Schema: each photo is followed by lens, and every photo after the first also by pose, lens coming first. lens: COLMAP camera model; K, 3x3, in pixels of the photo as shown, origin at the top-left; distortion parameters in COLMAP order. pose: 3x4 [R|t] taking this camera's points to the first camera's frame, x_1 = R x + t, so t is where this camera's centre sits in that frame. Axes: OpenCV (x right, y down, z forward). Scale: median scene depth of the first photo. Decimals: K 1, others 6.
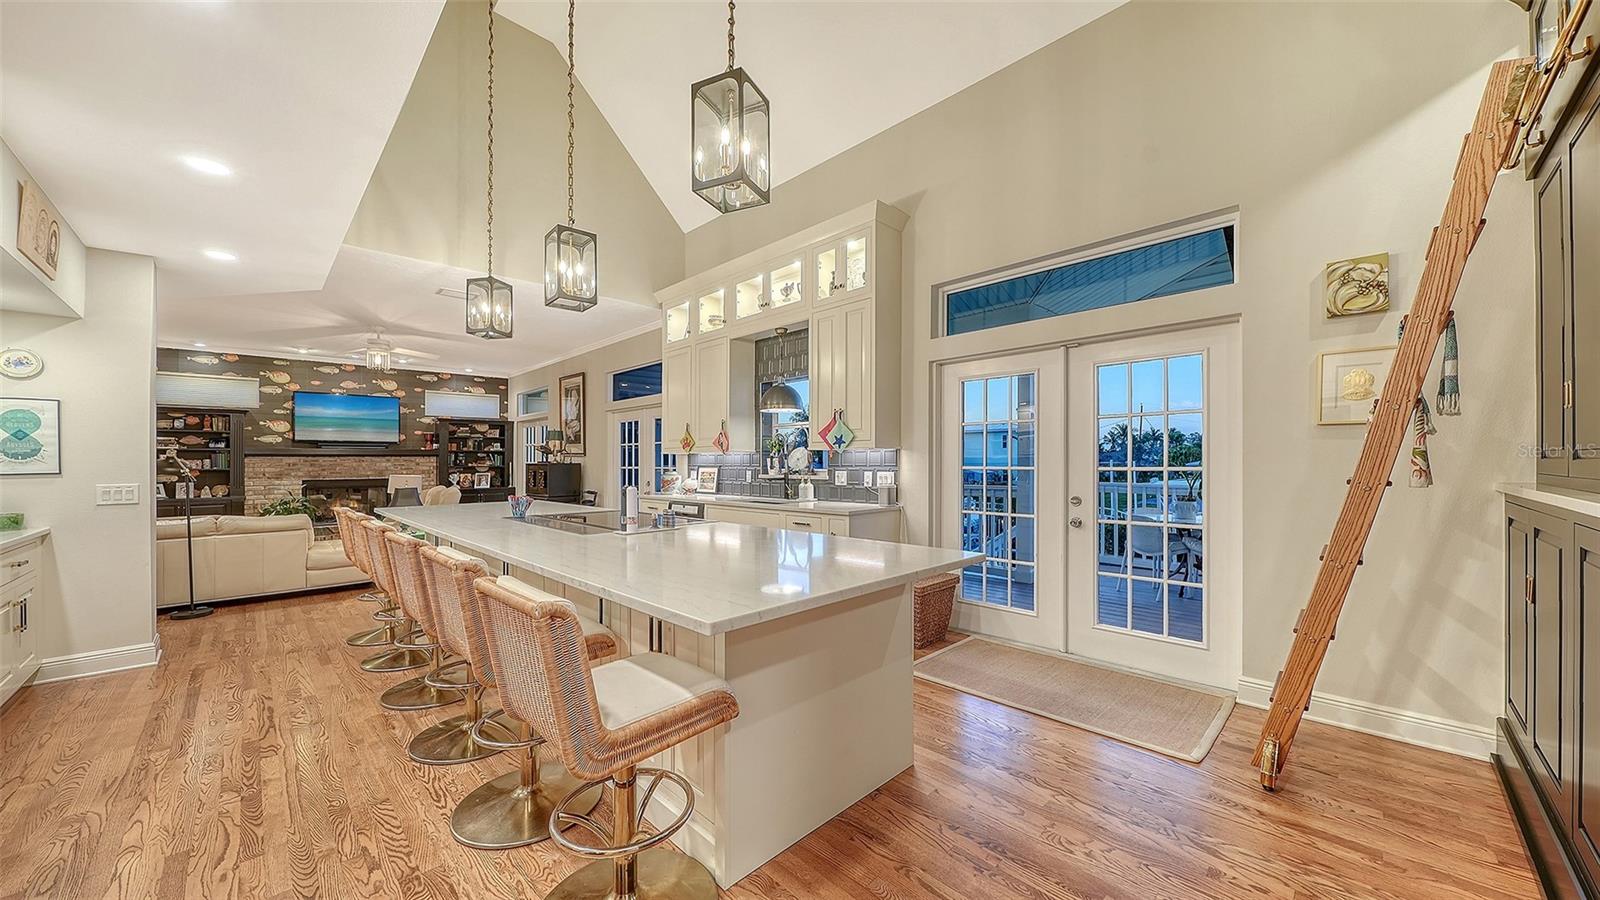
lens RADIAL K [[561.3, 0, 798.1], [0, 561.3, 455.3], [0, 0, 1]] dist [-0.000542, -0.000038]
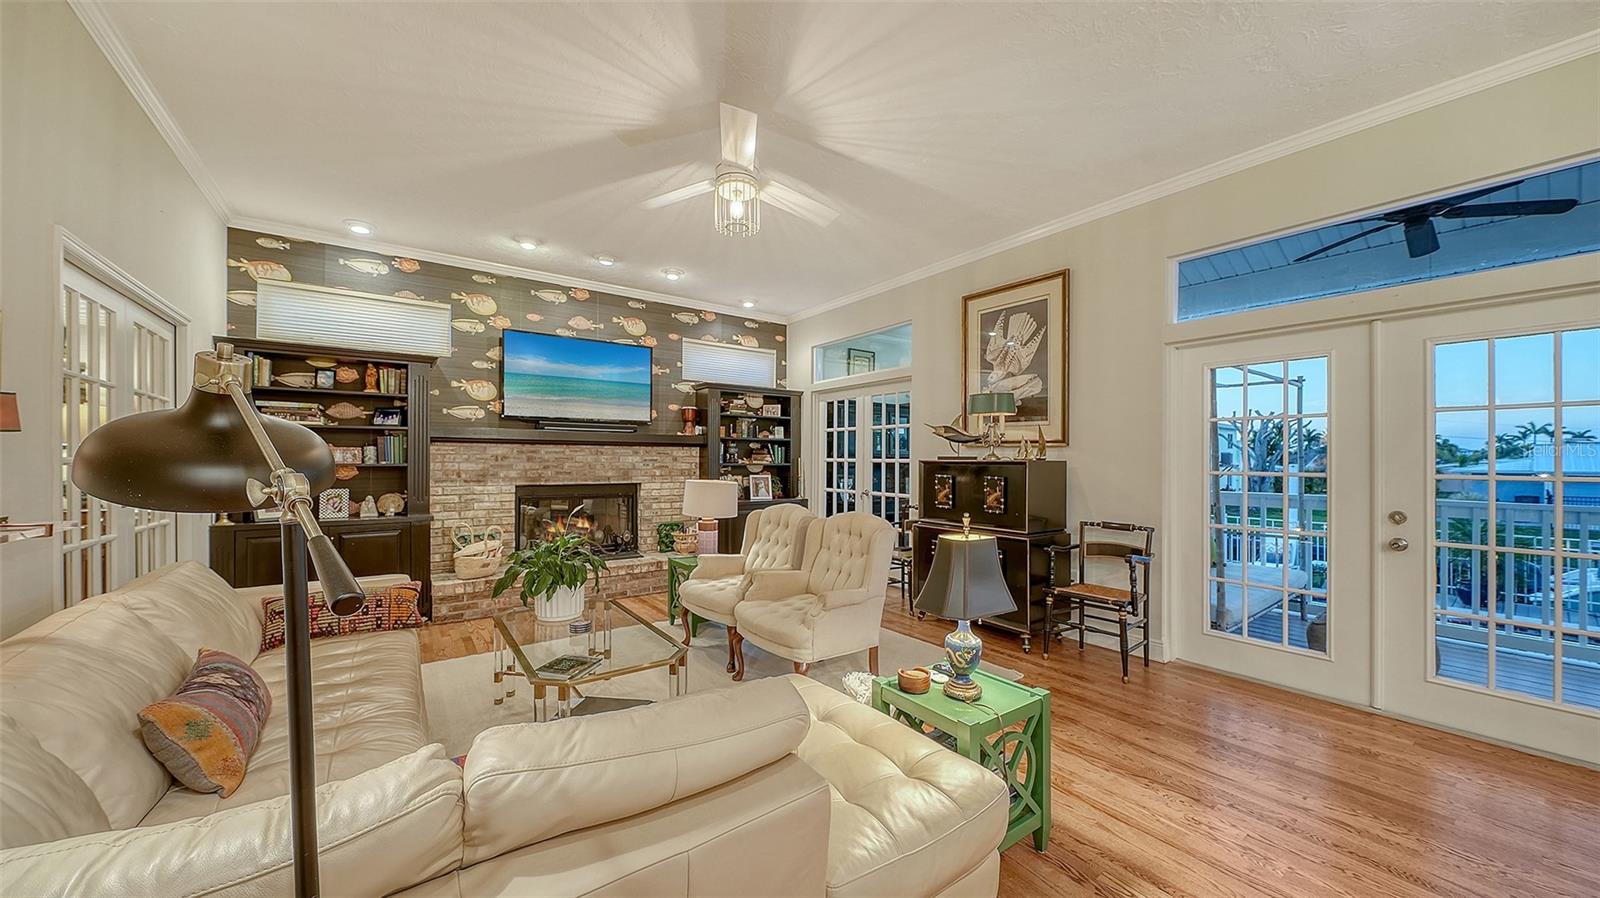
lens RADIAL K [[561.3, 0, 800.5], [0, 561.3, 457.9], [0, 0, 1]] dist [-0.000542, -0.000038]
pose [[0.992222, 0.005439, -0.124361, -0.525623], [-0.005172, 0.999984, 0.002472, 0.013497], [0.124372, -0.001809, 0.992234, 0.470239]]
